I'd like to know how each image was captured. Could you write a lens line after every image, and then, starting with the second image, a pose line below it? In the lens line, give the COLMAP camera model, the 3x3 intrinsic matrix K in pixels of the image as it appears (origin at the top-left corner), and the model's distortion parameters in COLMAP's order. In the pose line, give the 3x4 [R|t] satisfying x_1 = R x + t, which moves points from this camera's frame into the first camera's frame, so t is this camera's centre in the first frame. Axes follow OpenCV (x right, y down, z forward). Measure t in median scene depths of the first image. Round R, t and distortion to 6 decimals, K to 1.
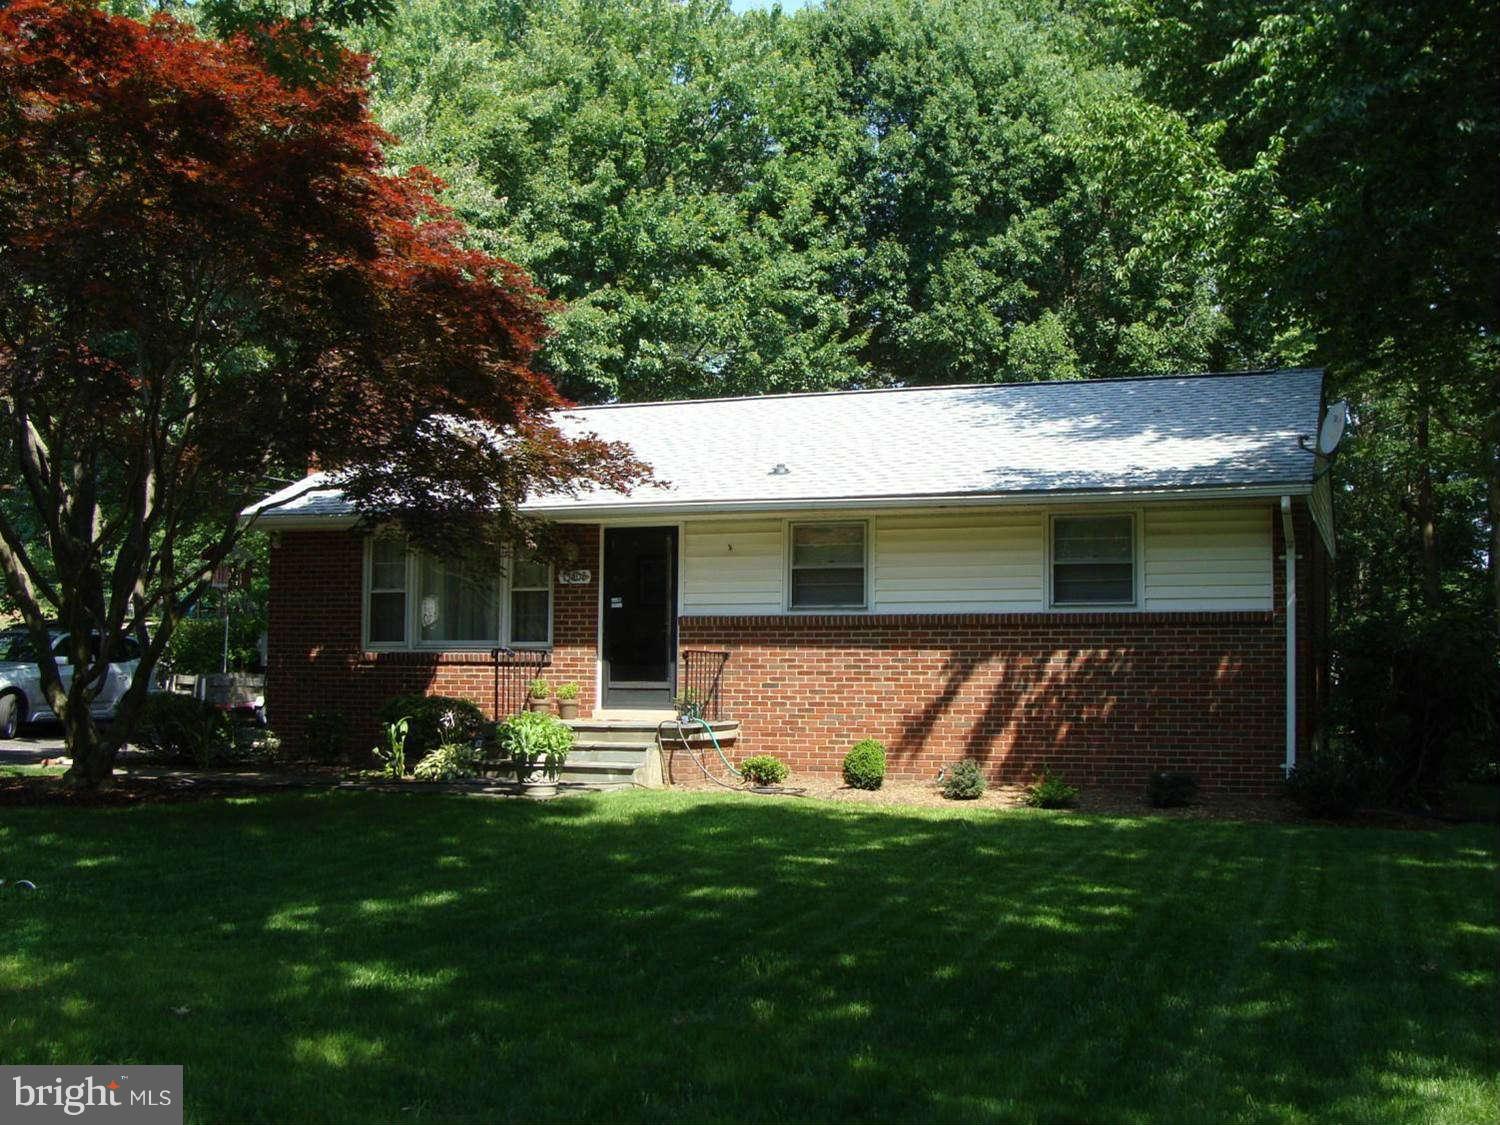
lens RADIAL K [[1710.7, 0, 750.0], [0, 1710.7, 562.5], [0, 0, 1]] dist [-0.182861, 0.183821]
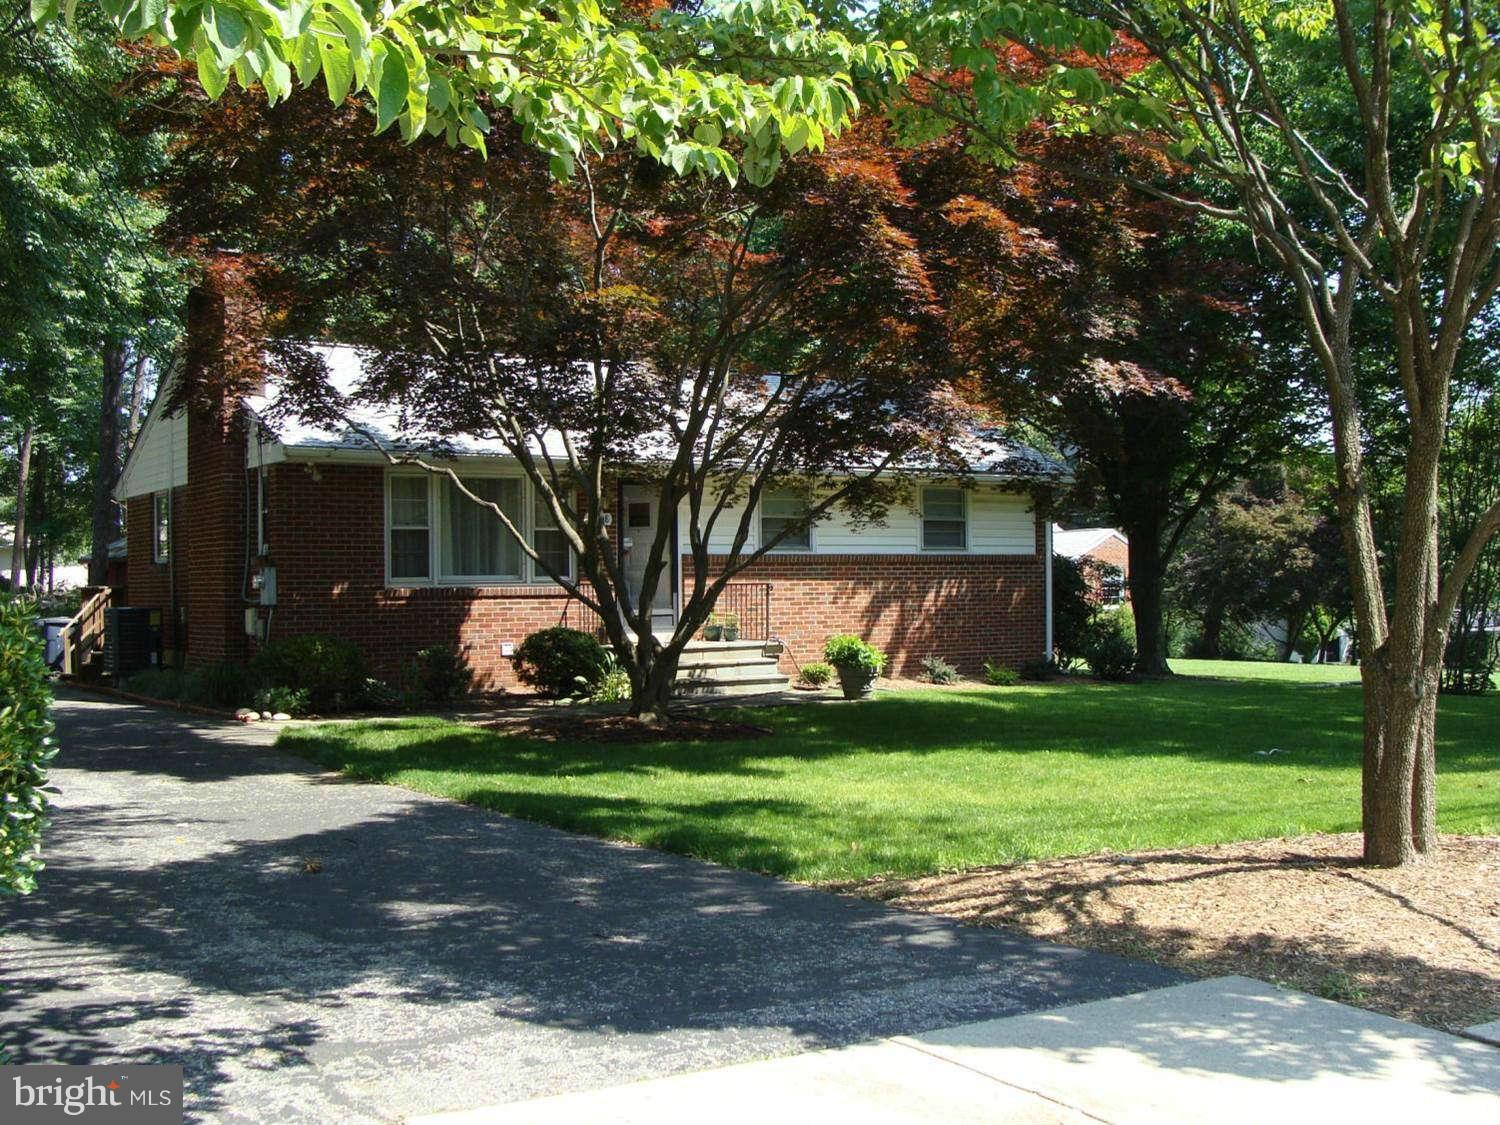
lens RADIAL K [[1710.7, 0, 750.0], [0, 1710.7, 562.5], [0, 0, 1]] dist [-0.182861, 0.183821]
pose [[0.595838, 0.001978, 0.803102, -0.940746], [-0.031843, 0.999269, 0.021164, 0.009570], [-0.802473, -0.038183, 0.595465, 0.231138]]
